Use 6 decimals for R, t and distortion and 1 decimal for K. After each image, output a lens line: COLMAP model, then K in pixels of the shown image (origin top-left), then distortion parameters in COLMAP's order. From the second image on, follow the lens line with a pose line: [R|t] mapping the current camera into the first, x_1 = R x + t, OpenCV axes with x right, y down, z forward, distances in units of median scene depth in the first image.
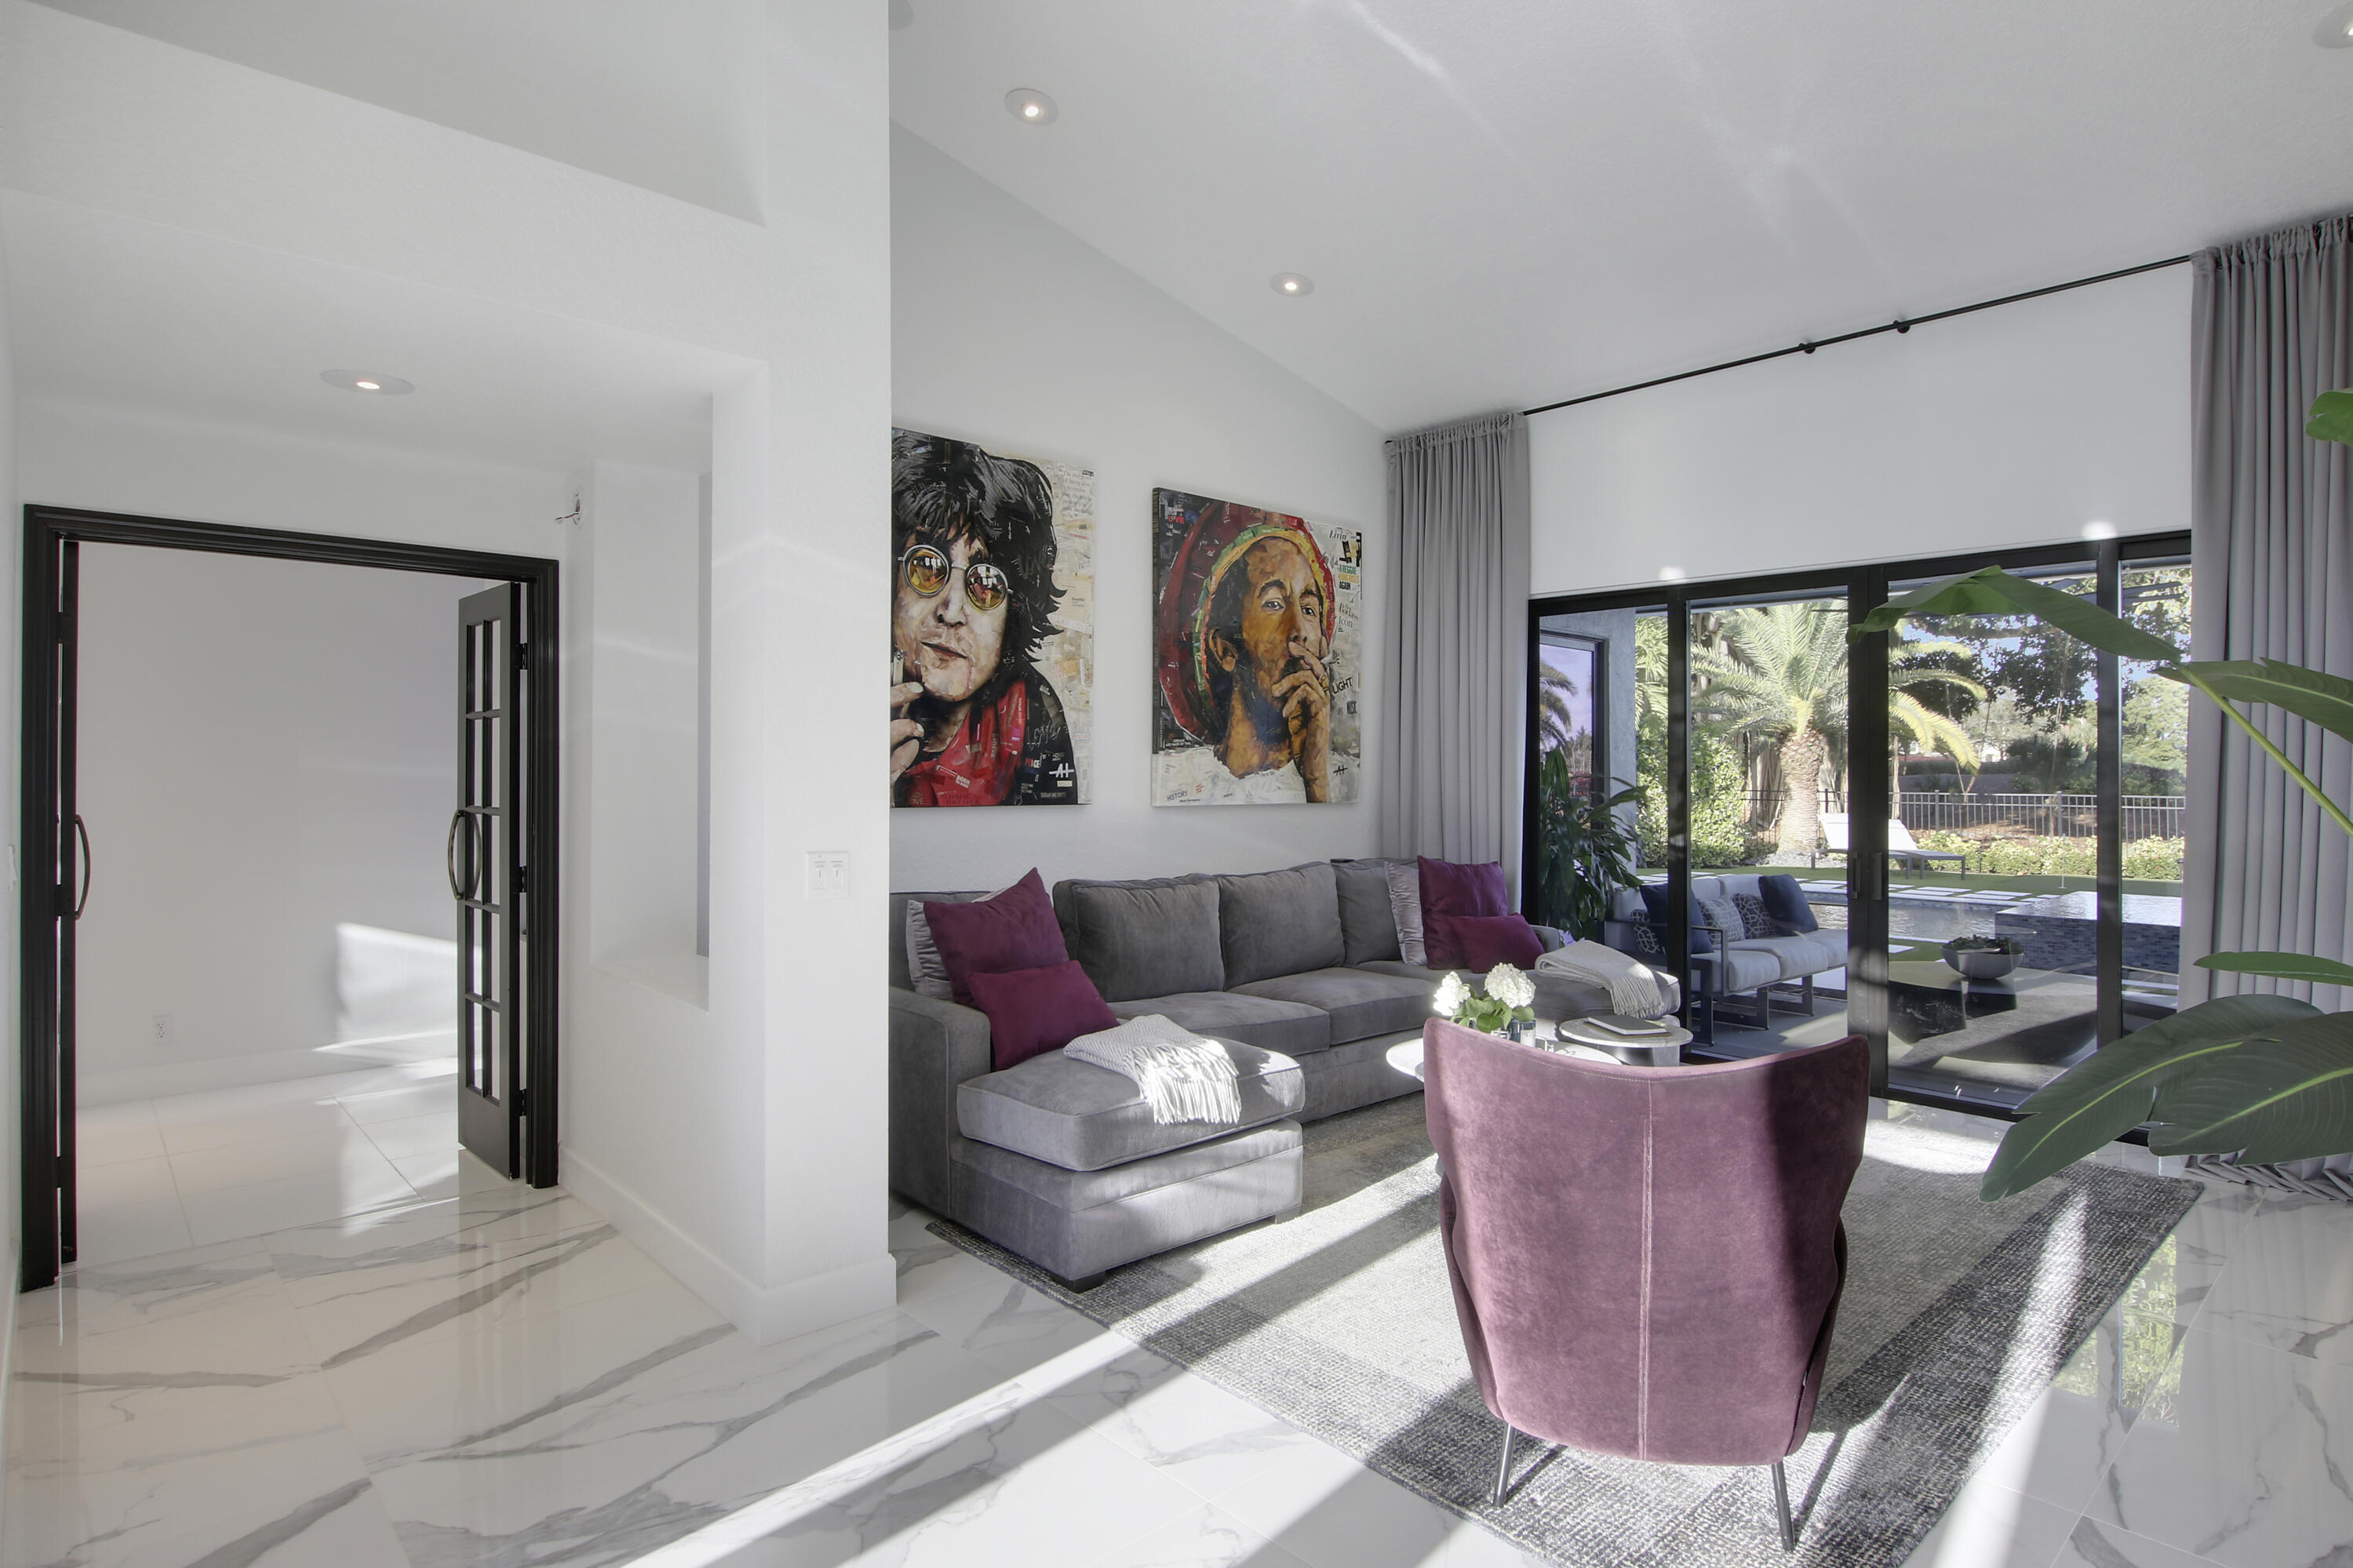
lens RADIAL K [[1220.8, 0, 1213.1], [0, 1220.8, 806.0], [0, 0, 1]] dist [-0.036782, 0.017603]
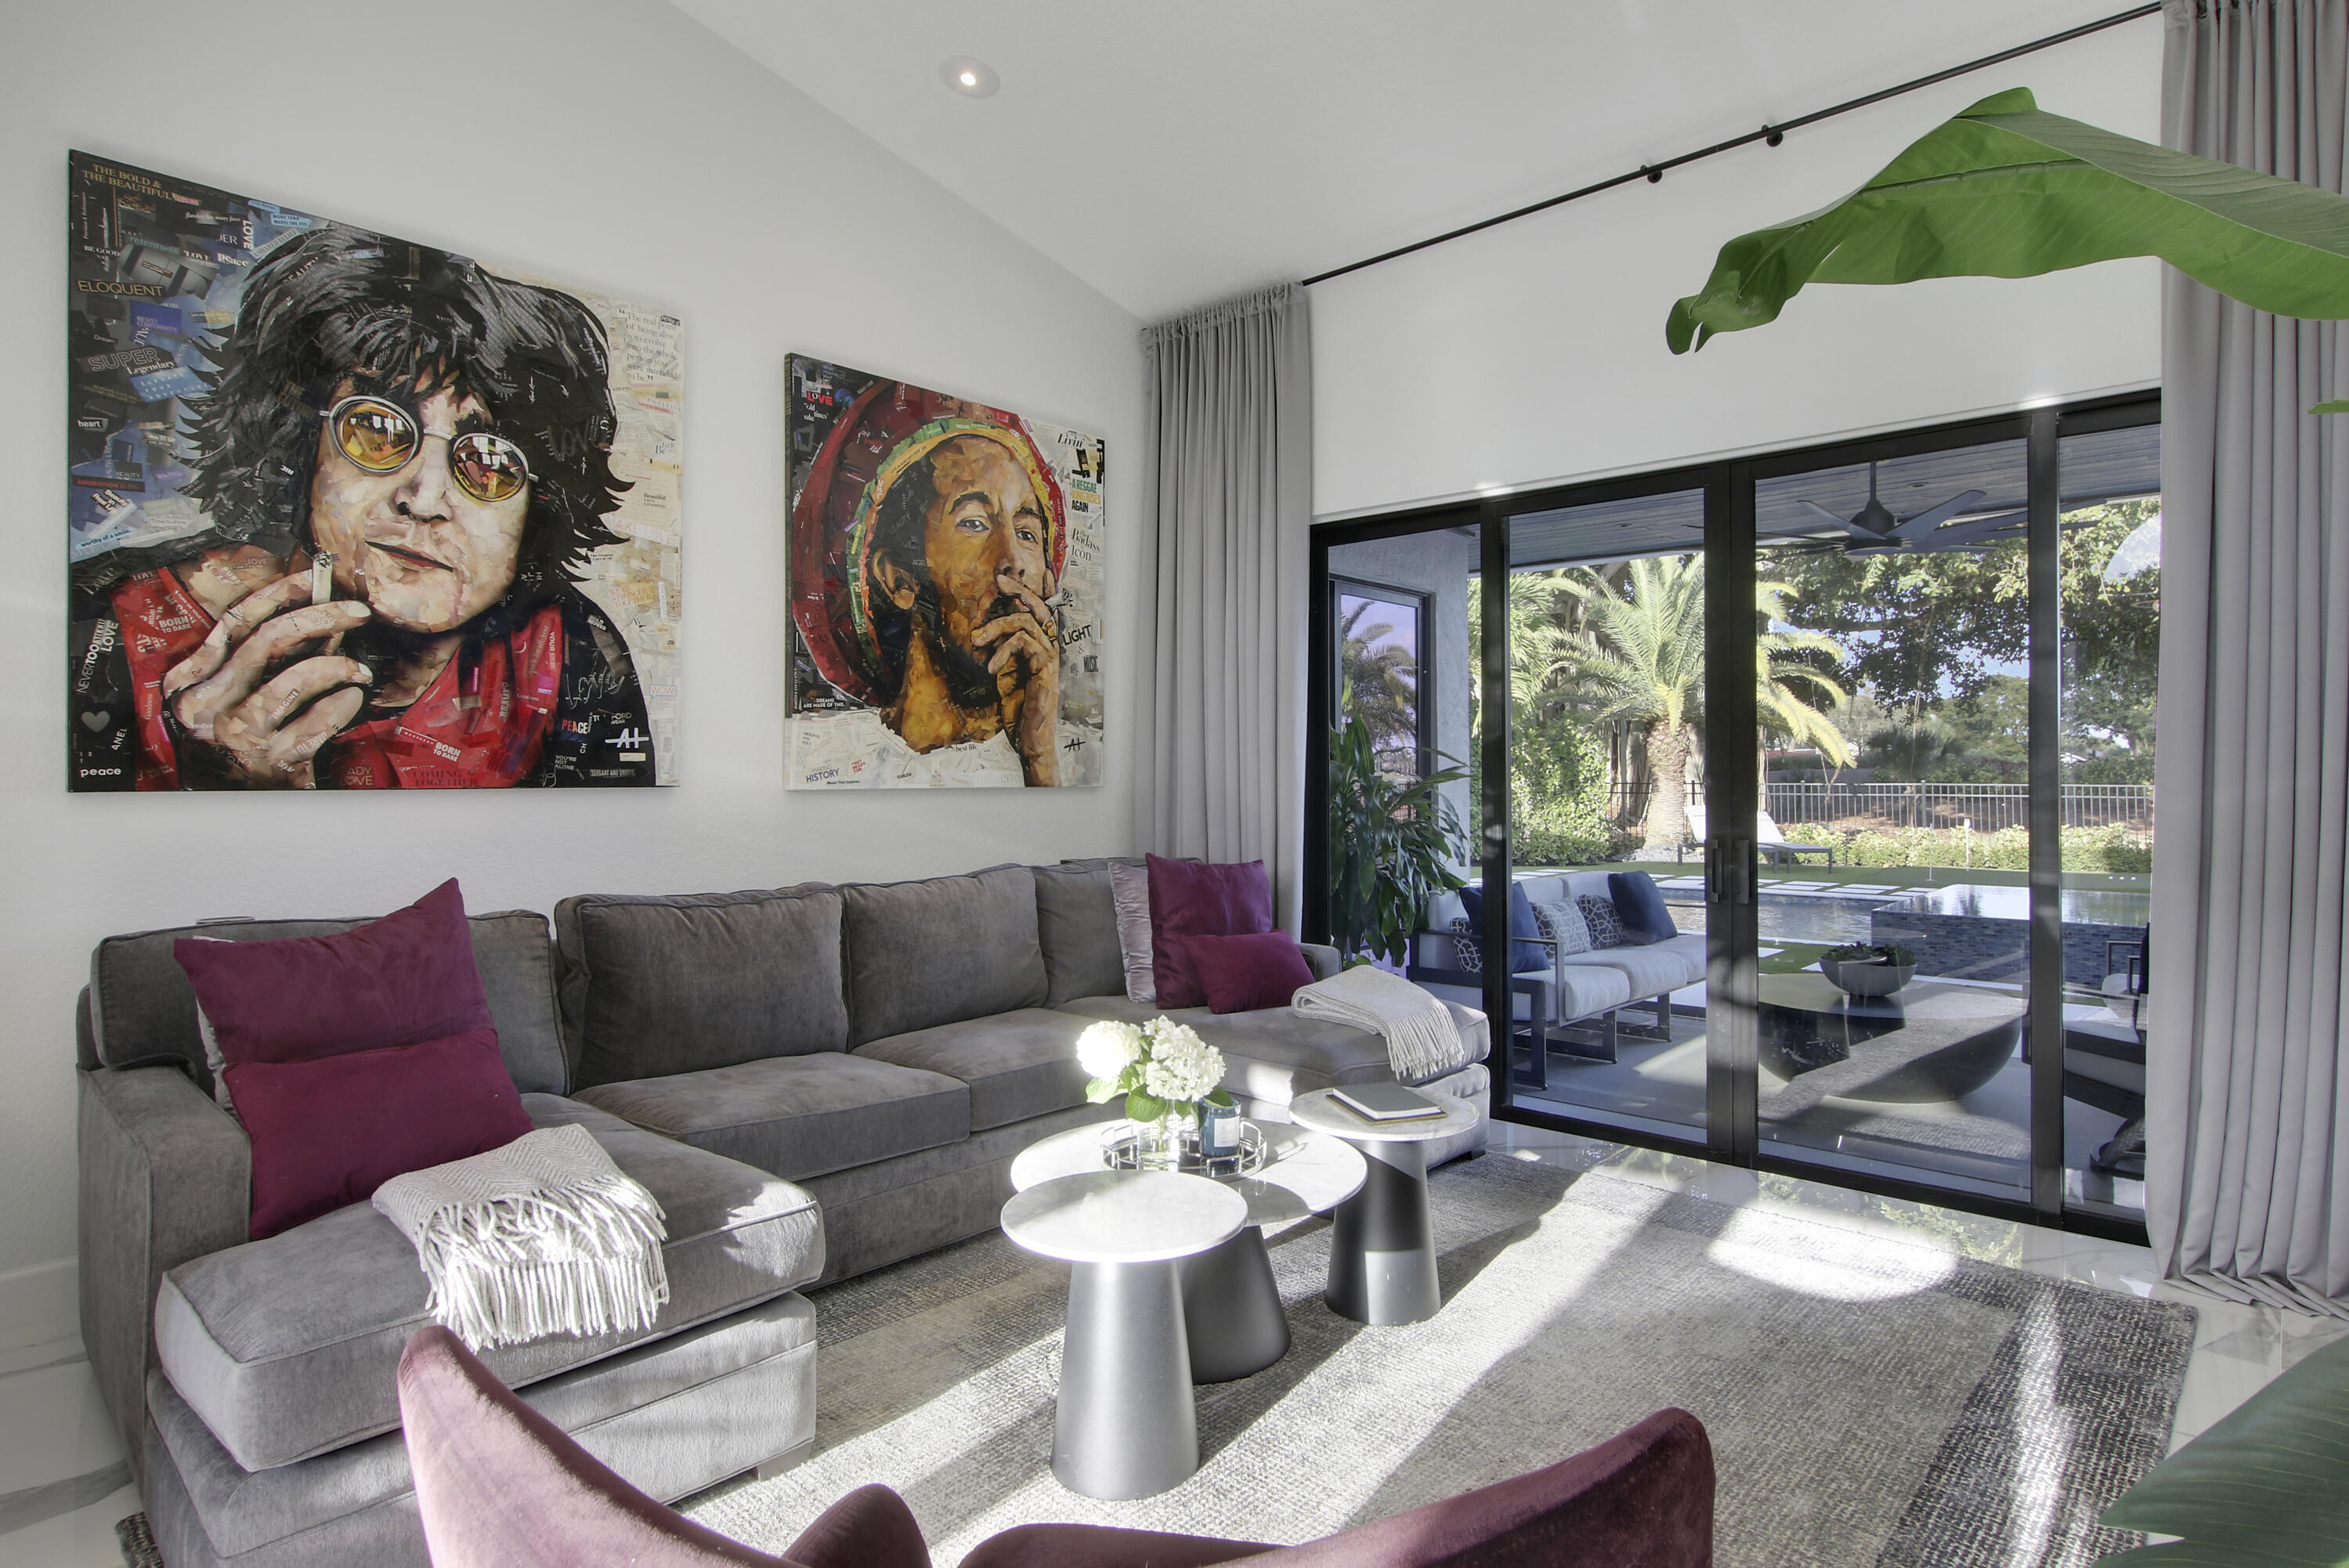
lens RADIAL K [[1244.1, 0, 1216.1], [0, 1244.1, 809.5], [0, 0, 1]] dist [-0.037046, 0.034301]
pose [[0.995128, -0.008863, 0.098189, 0.122423], [0.008638, 0.999959, 0.002711, 0.011155], [-0.098209, -0.001849, 0.995164, 0.219832]]
